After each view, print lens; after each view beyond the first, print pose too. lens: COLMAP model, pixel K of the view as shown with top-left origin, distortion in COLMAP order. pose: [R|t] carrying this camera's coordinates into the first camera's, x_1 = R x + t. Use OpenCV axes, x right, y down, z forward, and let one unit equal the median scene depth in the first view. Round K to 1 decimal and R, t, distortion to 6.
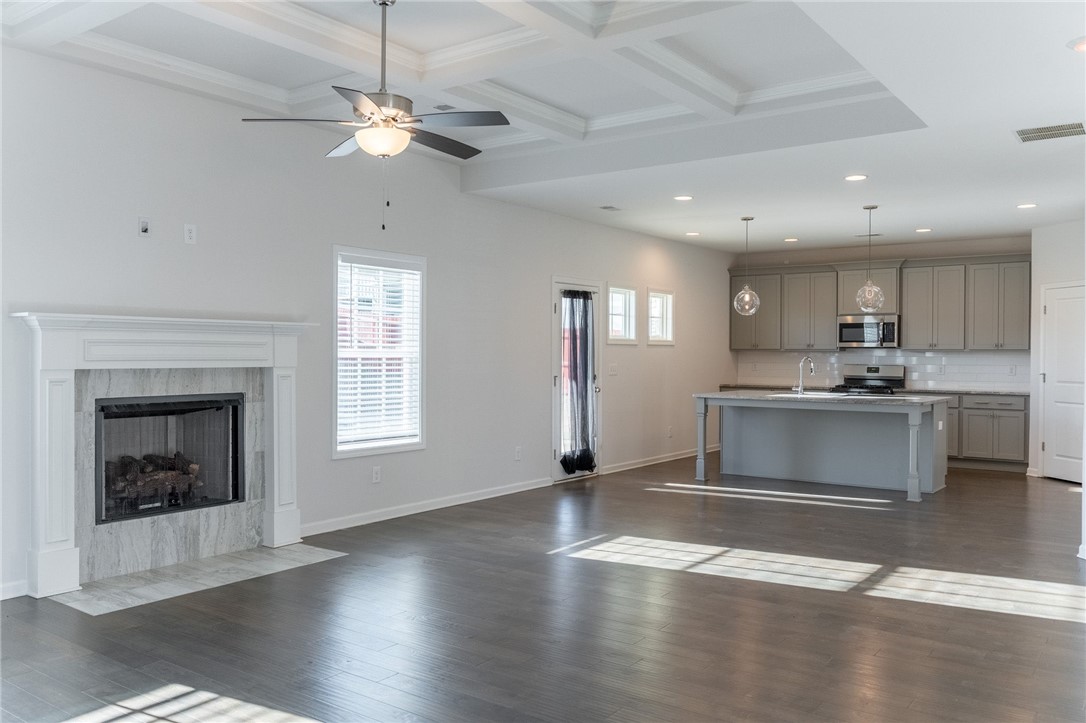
lens RADIAL K [[852.5, 0, 543.0], [0, 852.5, 361.5], [0, 0, 1]] dist [-0.004614, -0.000582]
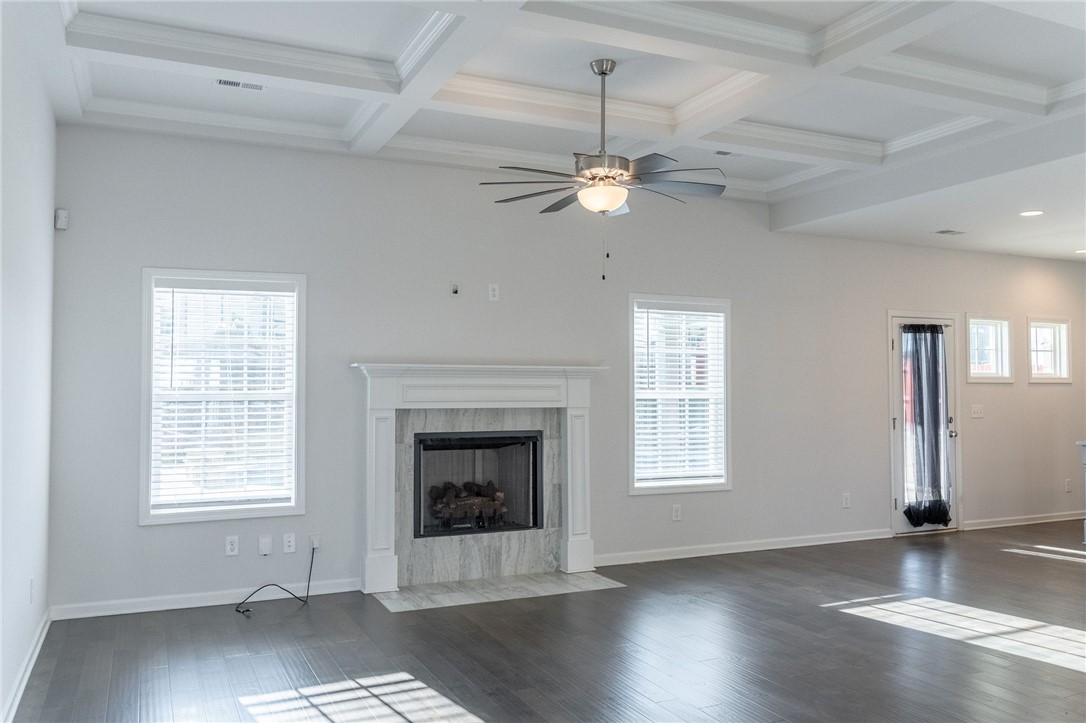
lens RADIAL K [[852.5, 0, 543.0], [0, 852.5, 361.5], [0, 0, 1]] dist [-0.004614, -0.000582]
pose [[0.880259, -0.023781, -0.473896, 0.178311], [0.000445, 0.998784, -0.049295, 0.001550], [0.474492, 0.043182, 0.879200, 0.013649]]
